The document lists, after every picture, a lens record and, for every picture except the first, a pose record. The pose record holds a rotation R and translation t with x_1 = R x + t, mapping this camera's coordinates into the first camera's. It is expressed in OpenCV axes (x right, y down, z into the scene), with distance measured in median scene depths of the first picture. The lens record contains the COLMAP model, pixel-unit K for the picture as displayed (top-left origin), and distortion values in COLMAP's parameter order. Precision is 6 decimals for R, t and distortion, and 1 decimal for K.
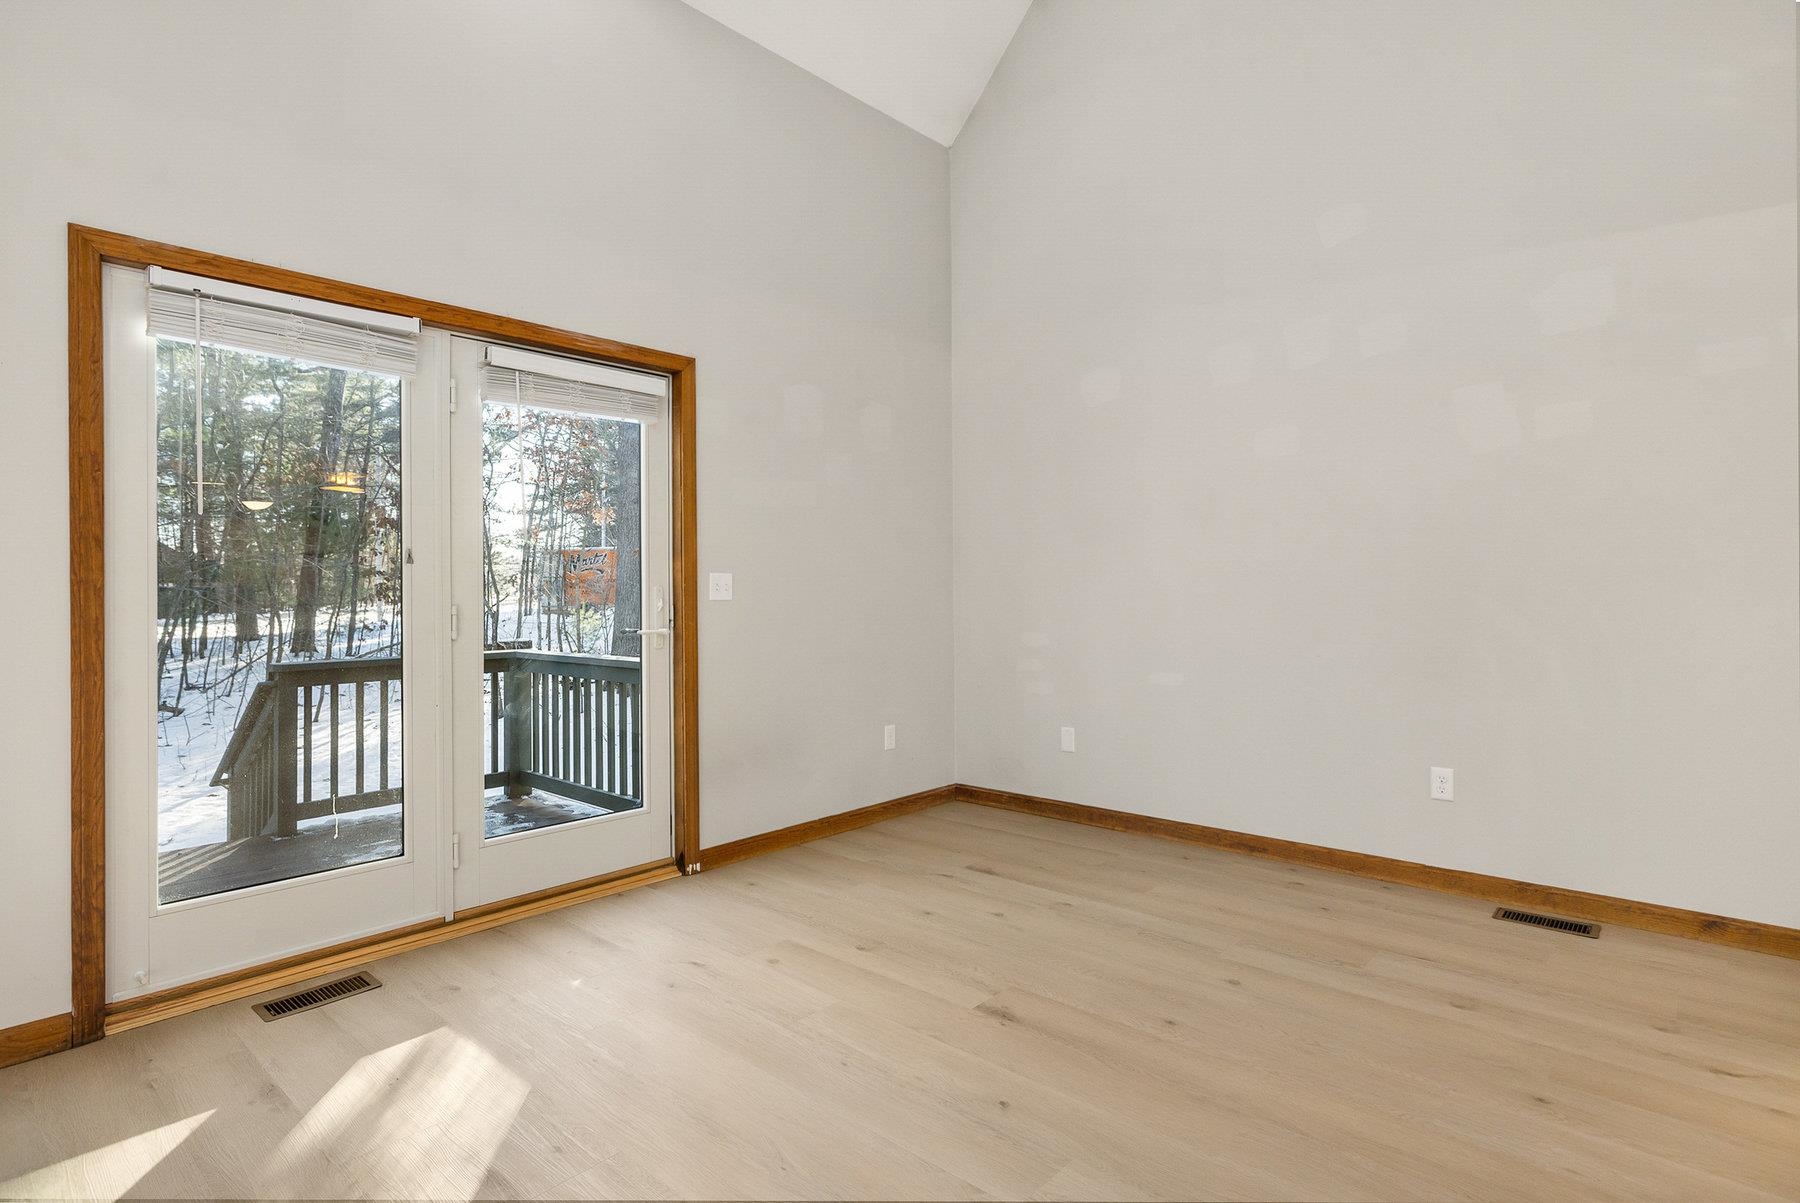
lens RADIAL K [[922.7, 0, 894.1], [0, 922.7, 591.9], [0, 0, 1]] dist [-0.003139, -0.000709]
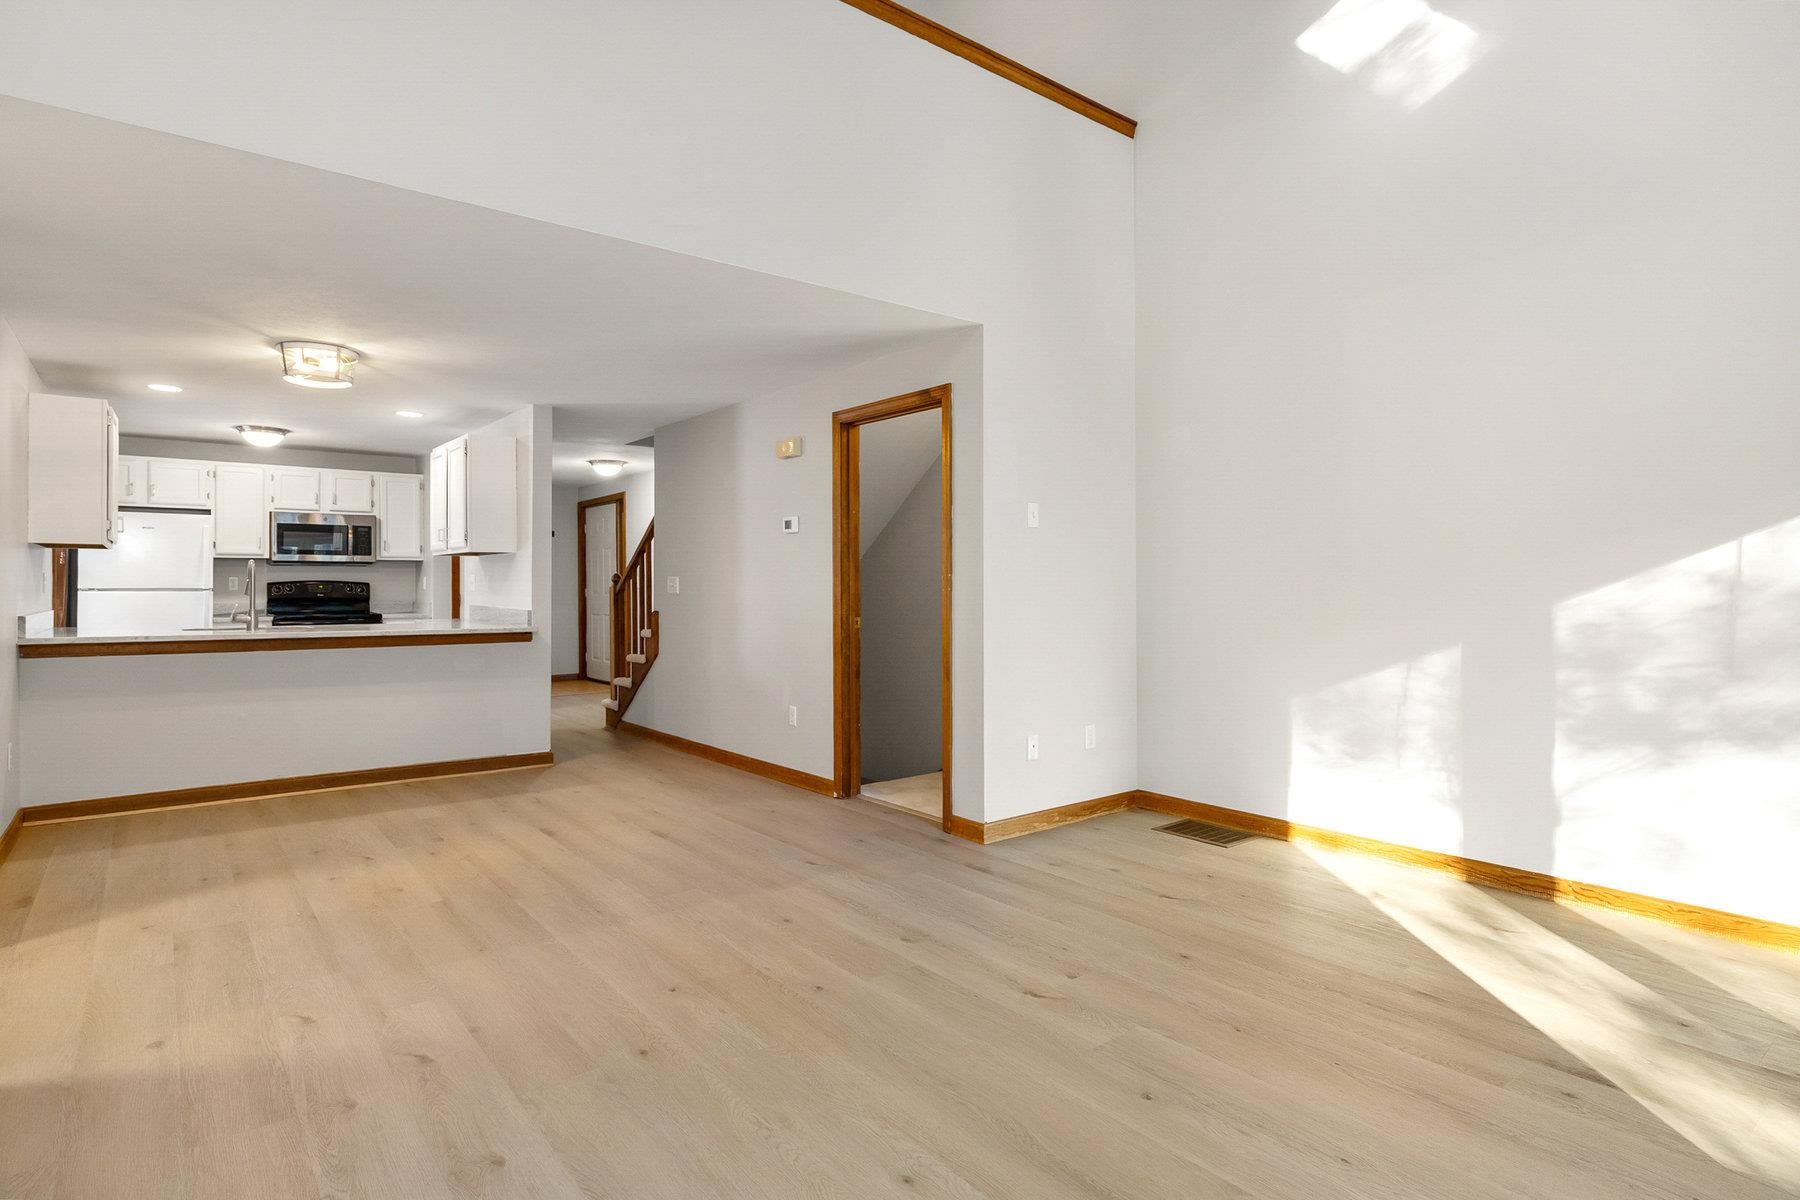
lens RADIAL K [[922.7, 0, 894.1], [0, 922.7, 590.4], [0, 0, 1]] dist [-0.003139, -0.000709]
pose [[-0.986978, 0.008574, 0.160628, 0.156358], [0.009543, 0.999941, 0.005262, -0.001221], [-0.160573, 0.006726, -0.987001, 1.413073]]
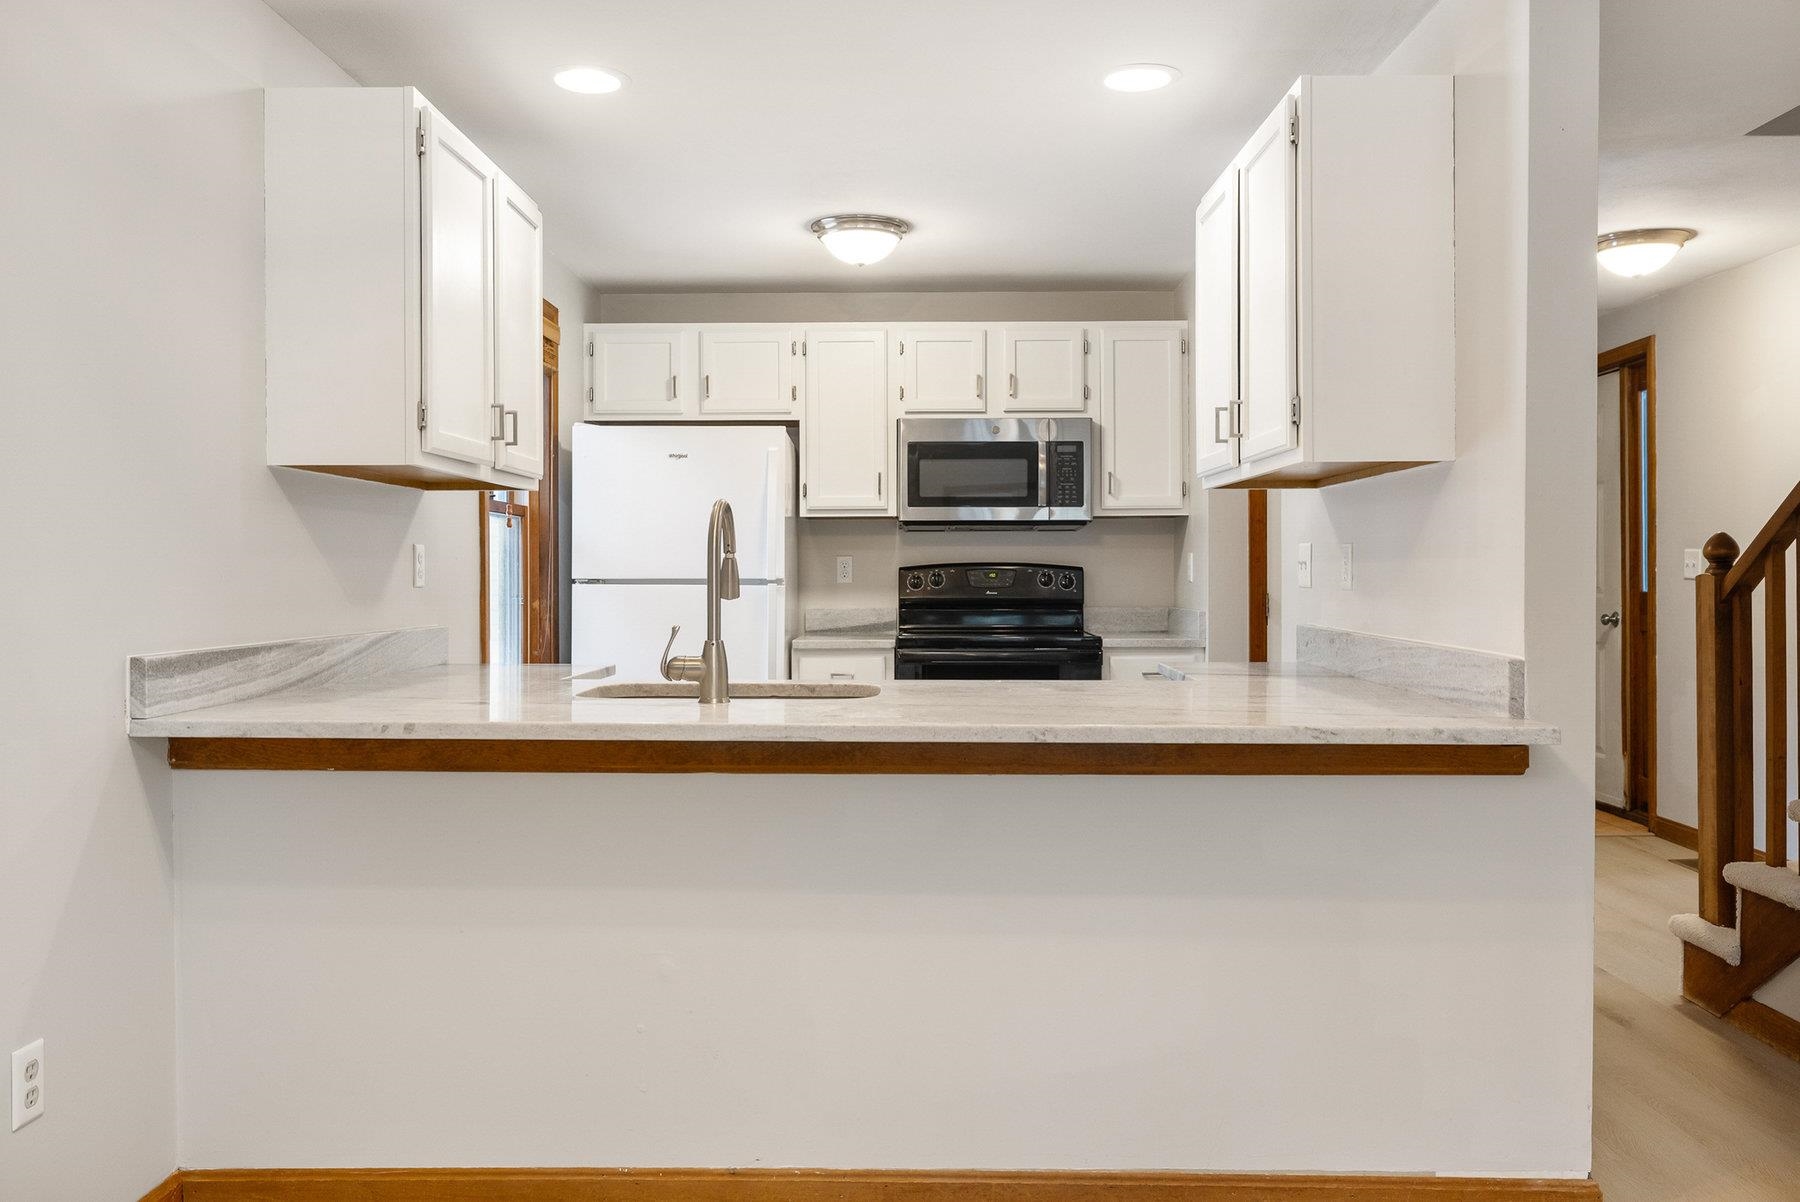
lens RADIAL K [[1396.6, 0, 900.0], [0, 1396.6, 601.0], [0, 0, 1]] dist [-0.002609, -0.000254]
pose [[-0.659692, -0.004250, 0.751524, 0.239579], [0.008083, 0.999886, 0.012749, -0.001536], [-0.751492, 0.014485, -0.659583, 1.294642]]
